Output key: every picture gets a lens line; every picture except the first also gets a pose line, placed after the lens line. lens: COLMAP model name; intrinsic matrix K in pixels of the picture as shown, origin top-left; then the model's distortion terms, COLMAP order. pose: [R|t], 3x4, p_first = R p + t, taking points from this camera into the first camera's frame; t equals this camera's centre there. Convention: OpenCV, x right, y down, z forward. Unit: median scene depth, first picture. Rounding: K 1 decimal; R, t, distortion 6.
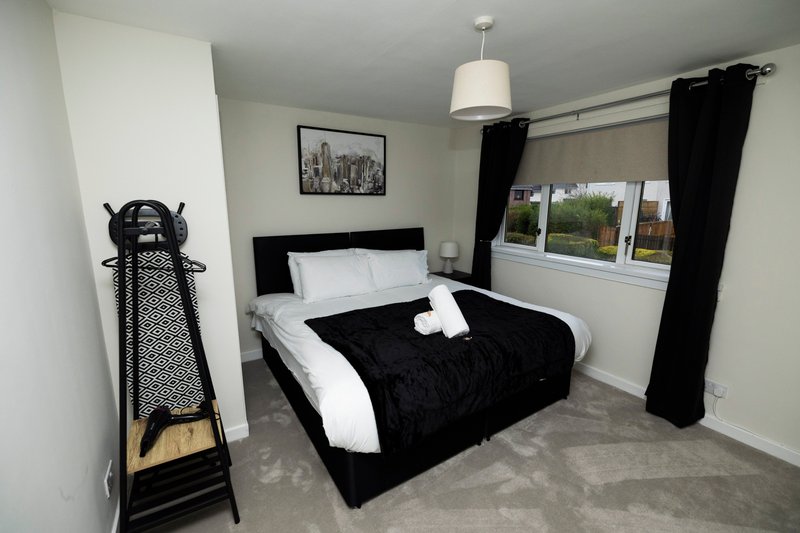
lens RADIAL K [[345.2, 0, 399.5], [0, 345.2, 265.6], [0, 0, 1]] dist [0.001527, -0.000163]
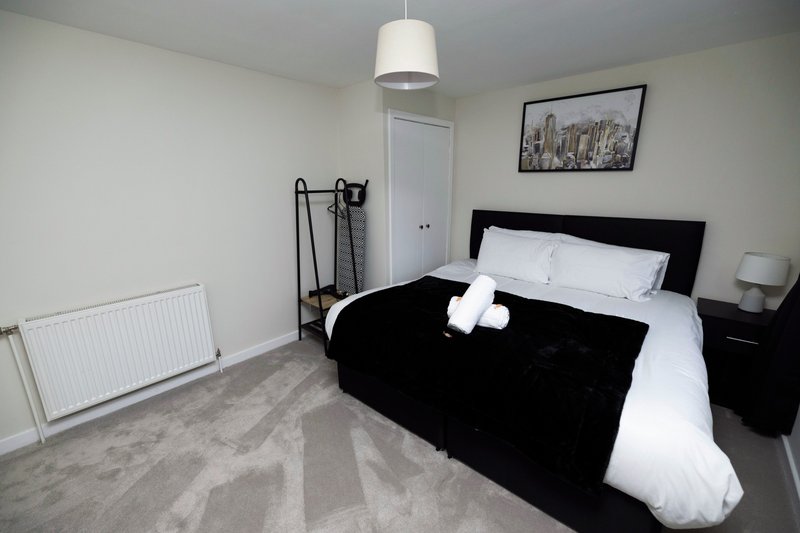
lens RADIAL K [[345.2, 0, 397.6], [0, 345.2, 267.8], [0, 0, 1]] dist [0.001527, -0.000163]
pose [[0.268911, 0.235144, -0.934021, 0.591520], [-0.176498, 0.965350, 0.192216, -0.062180], [0.946856, 0.113164, 0.301095, 0.358486]]
